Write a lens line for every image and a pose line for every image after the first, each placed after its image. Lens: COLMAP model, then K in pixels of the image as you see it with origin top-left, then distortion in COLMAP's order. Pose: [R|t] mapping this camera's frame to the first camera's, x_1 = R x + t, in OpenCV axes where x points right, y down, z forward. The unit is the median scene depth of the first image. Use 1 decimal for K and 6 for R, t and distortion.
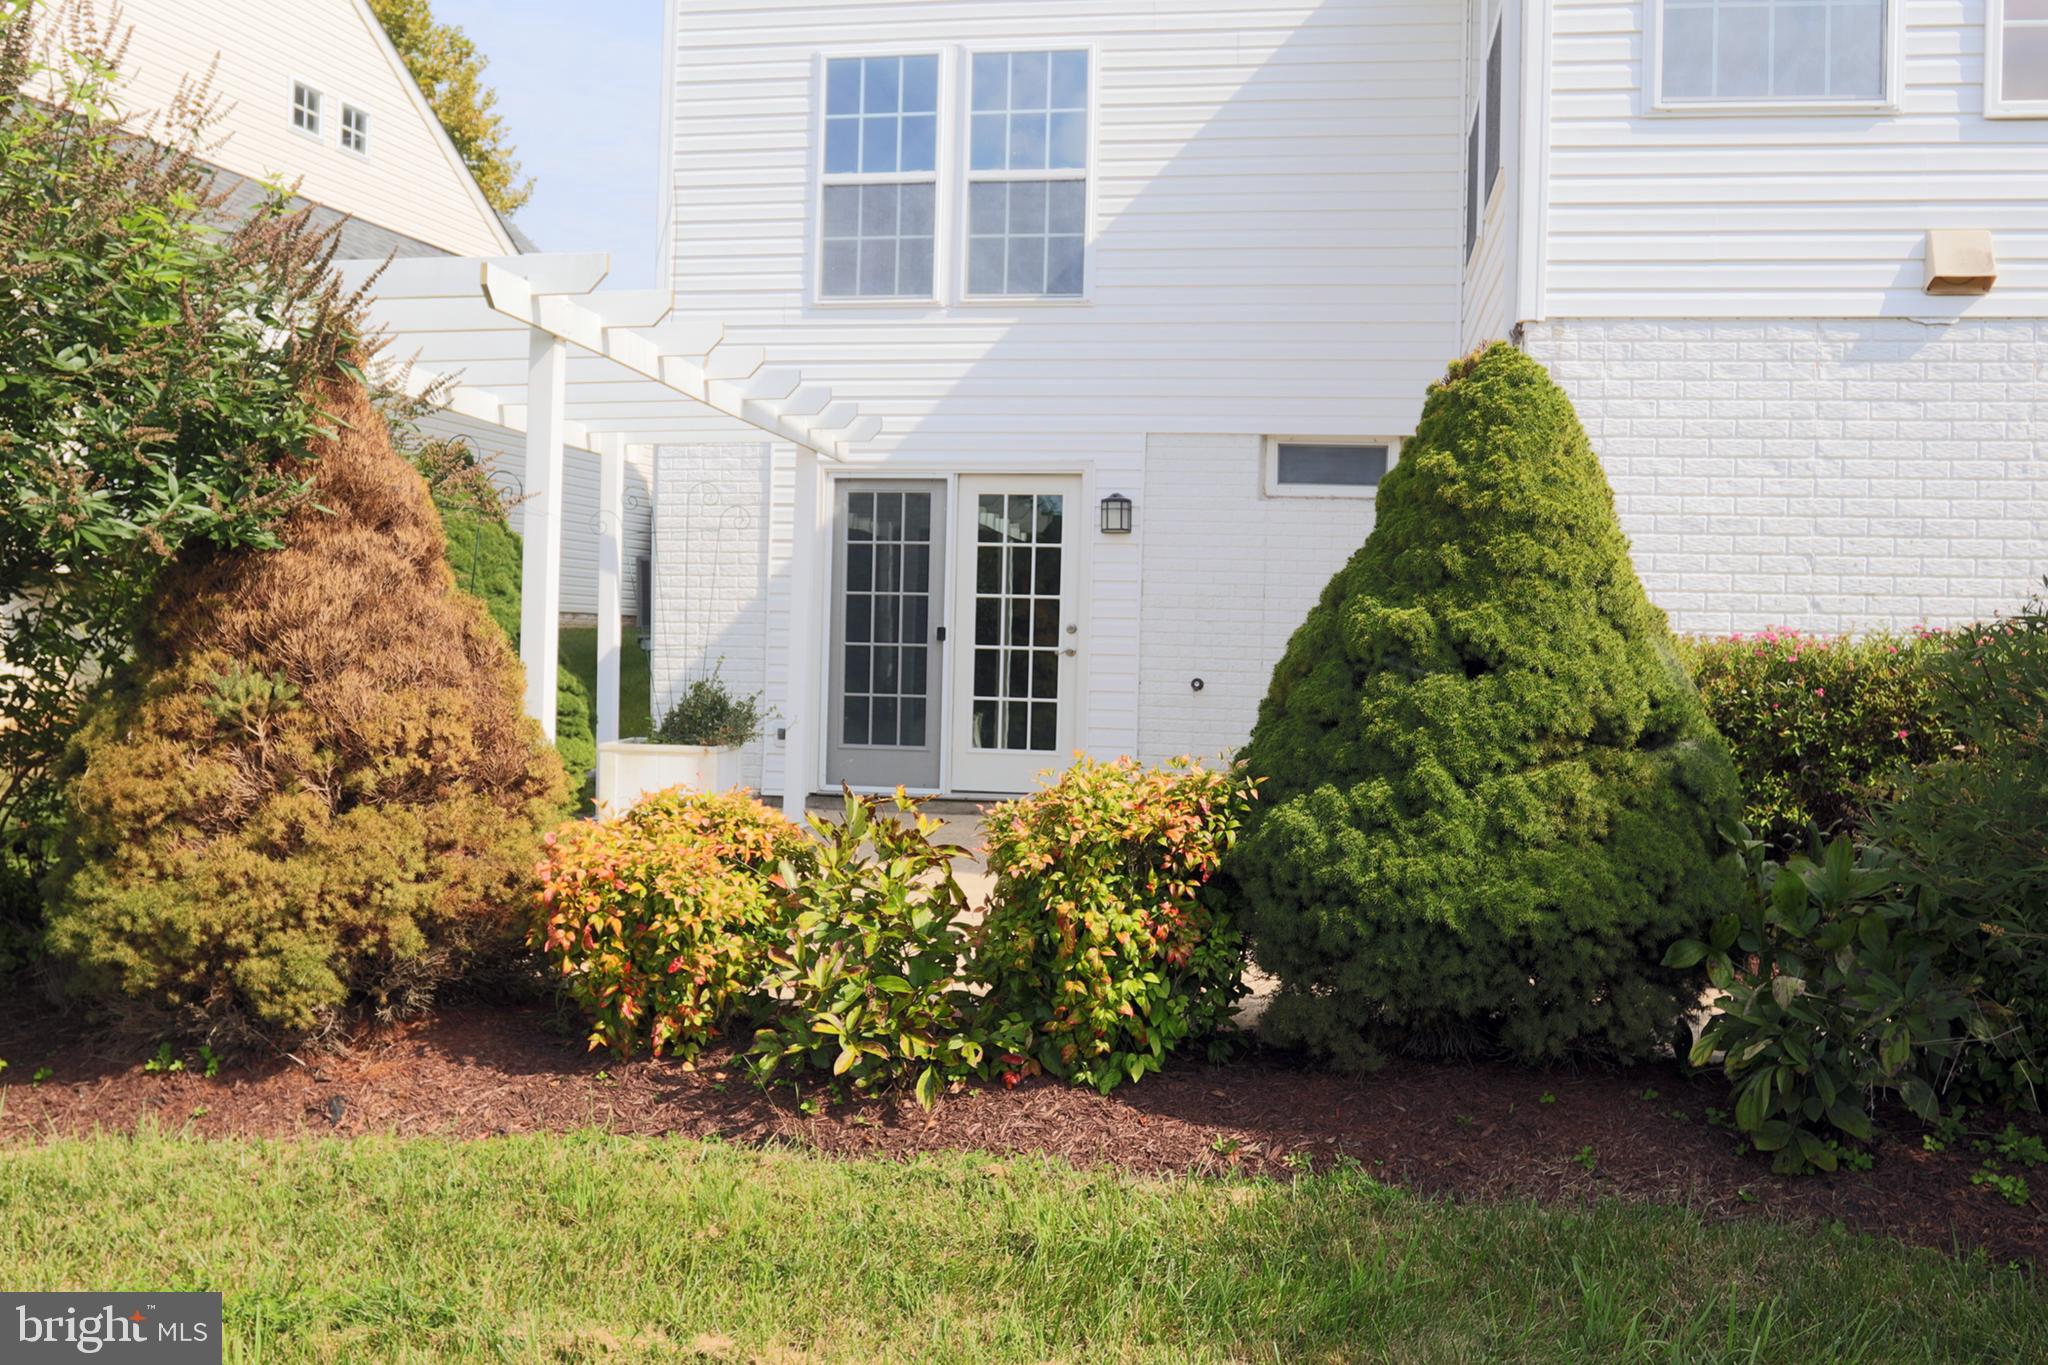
lens RADIAL K [[1784.4, 0, 1007.8], [0, 1784.4, 688.5], [0, 0, 1]] dist [-0.098034, 0.069561]
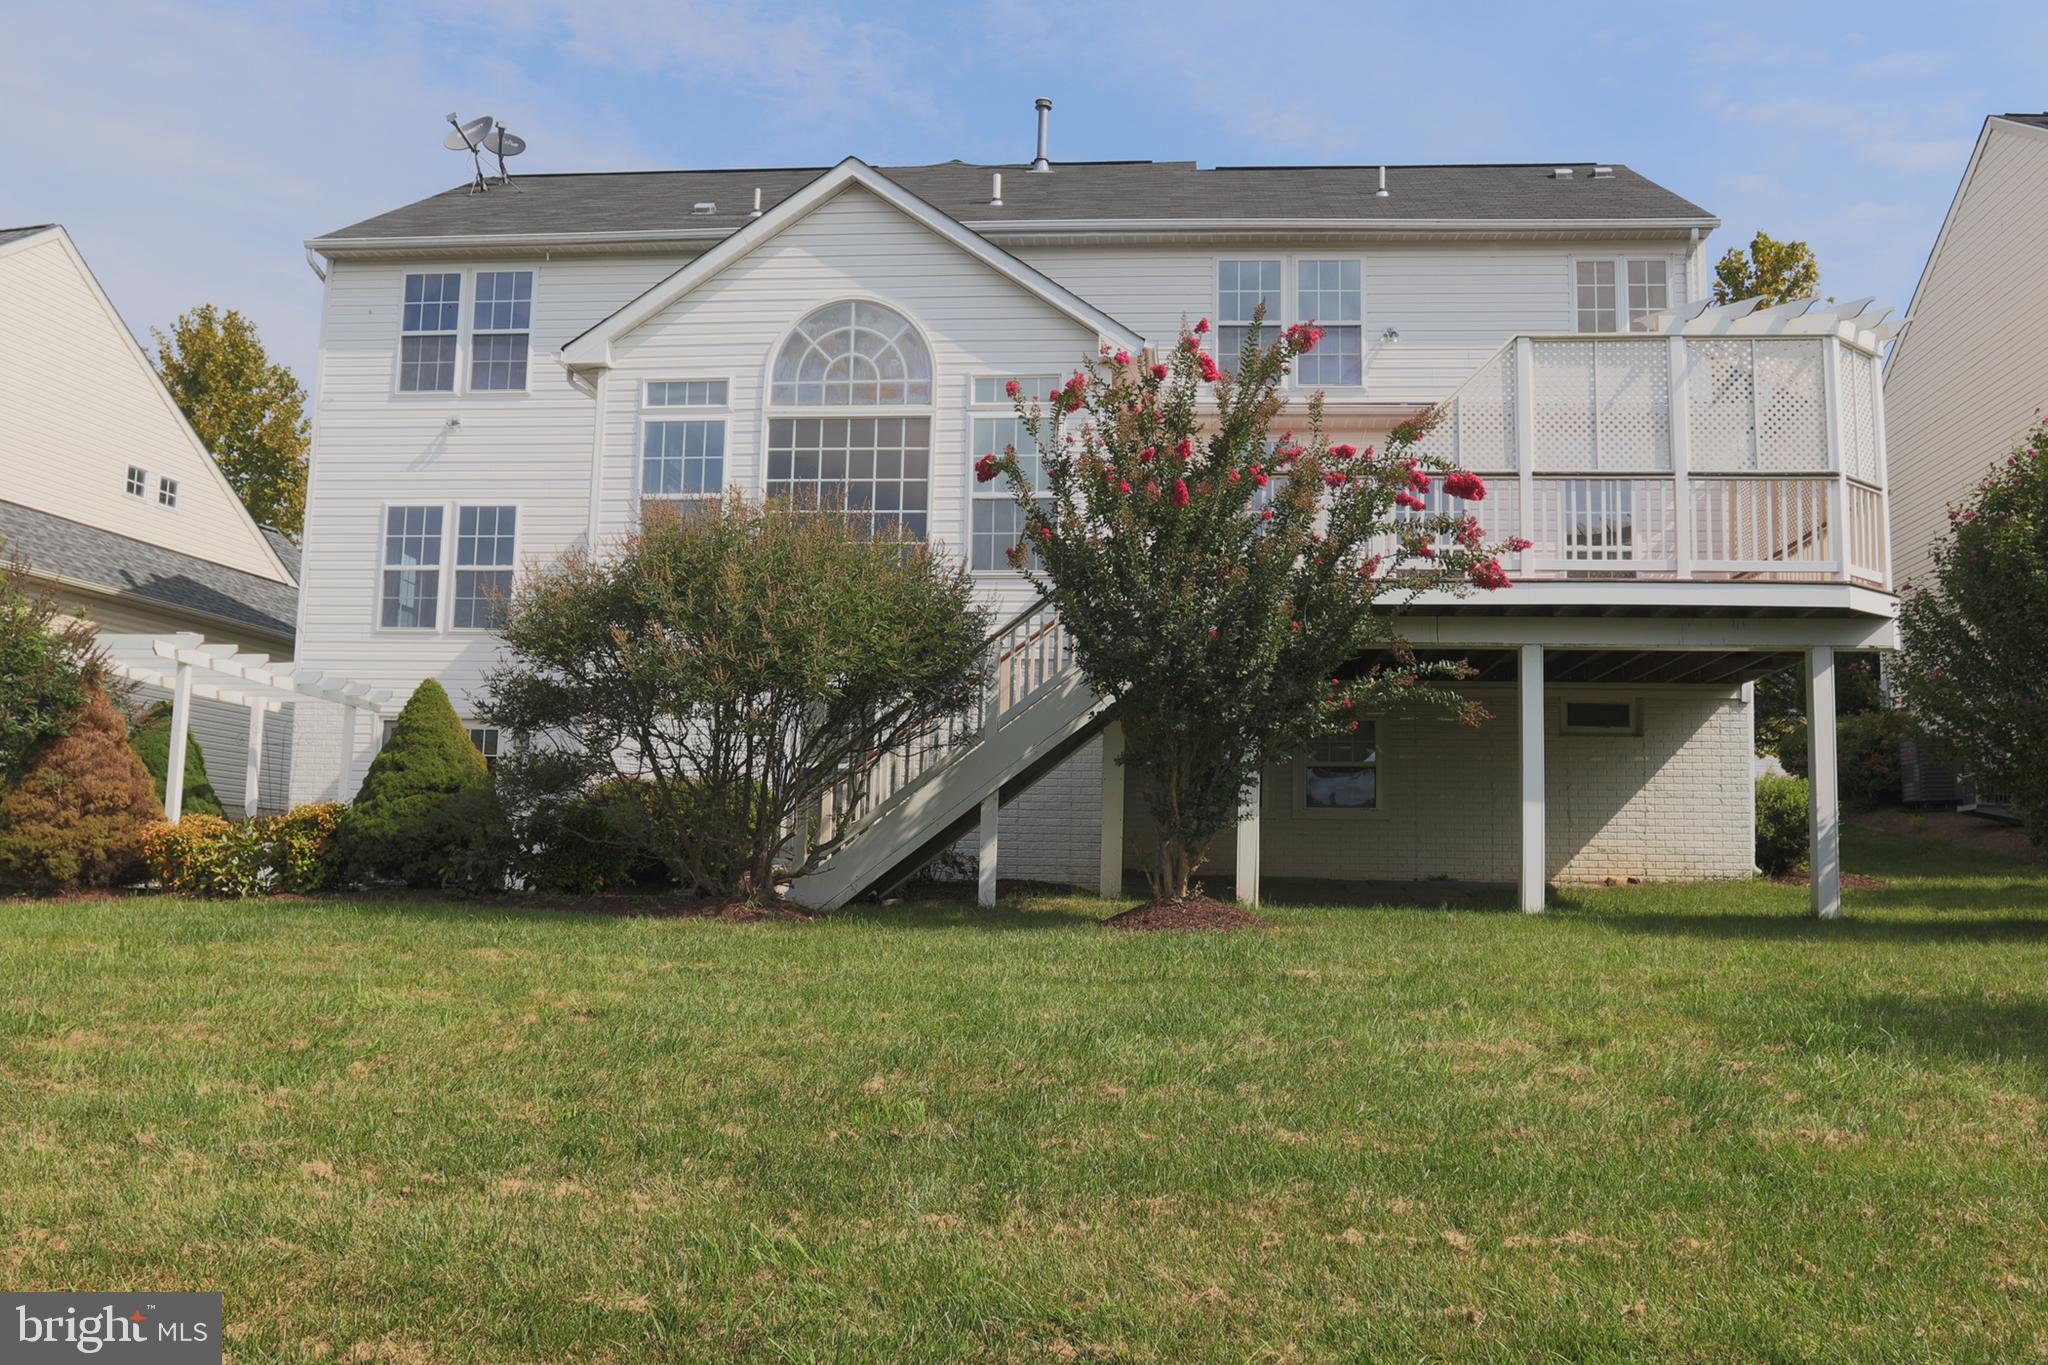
lens RADIAL K [[1784.3, 0, 1011.6], [0, 1784.3, 685.6], [0, 0, 1]] dist [-0.094918, 0.062659]
pose [[0.997456, 0.007949, 0.070845, 1.090658], [0.002224, 0.989810, -0.142379, 0.290316], [-0.071254, 0.142174, 0.987274, -2.311042]]
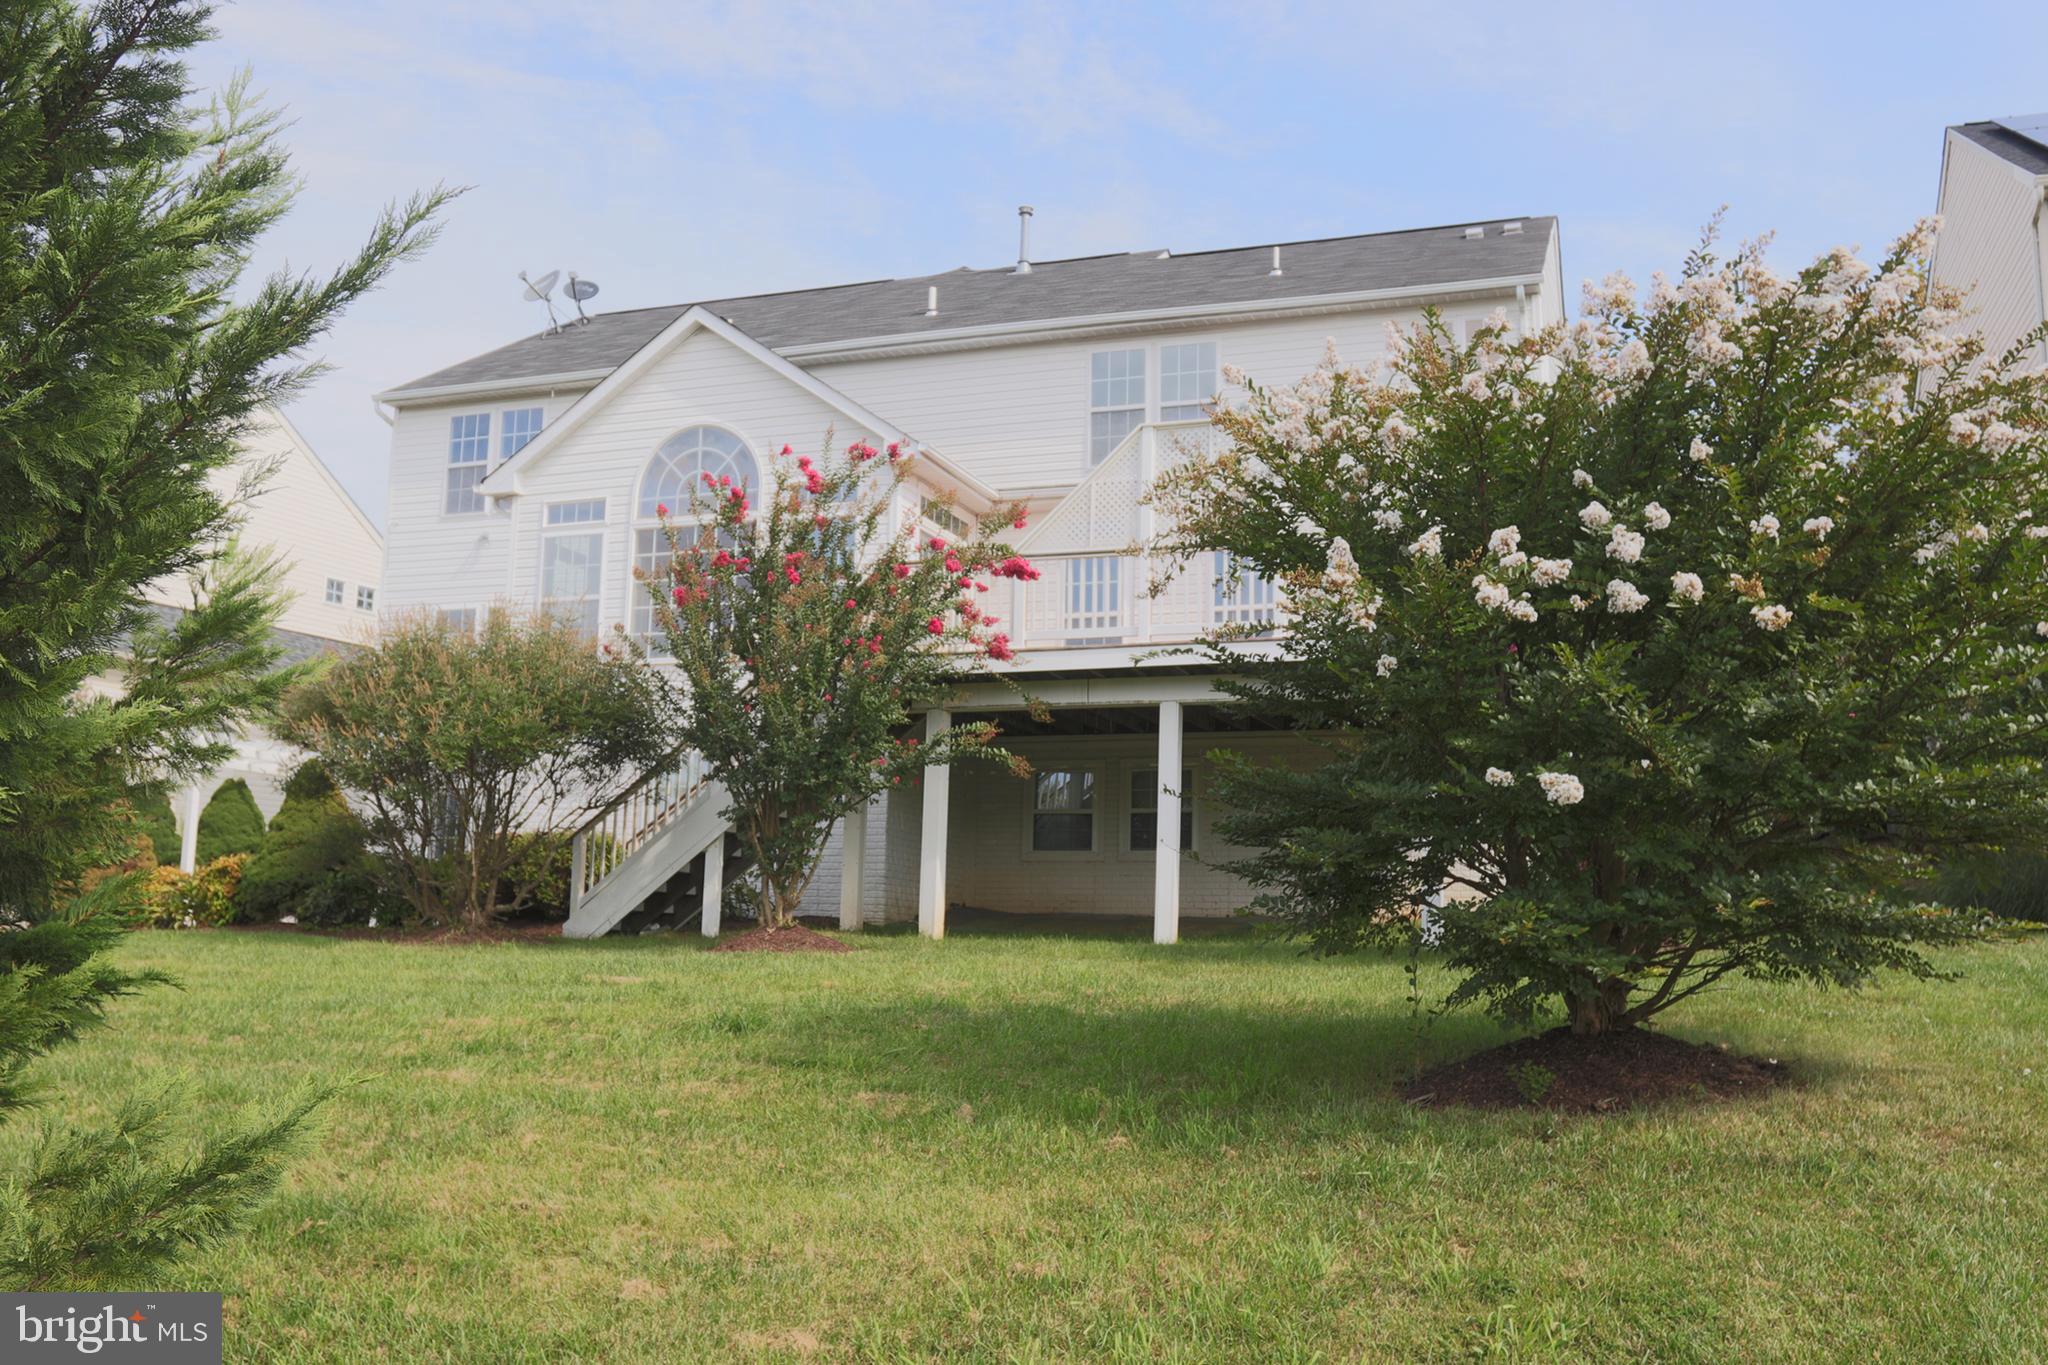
lens RADIAL K [[1784.3, 0, 1011.6], [0, 1784.3, 685.6], [0, 0, 1]] dist [-0.094918, 0.062659]
pose [[0.984594, -0.027700, -0.172648, 2.566741], [-0.001978, 0.985544, -0.169406, 0.340591], [0.174845, 0.167137, 0.970306, -2.769249]]
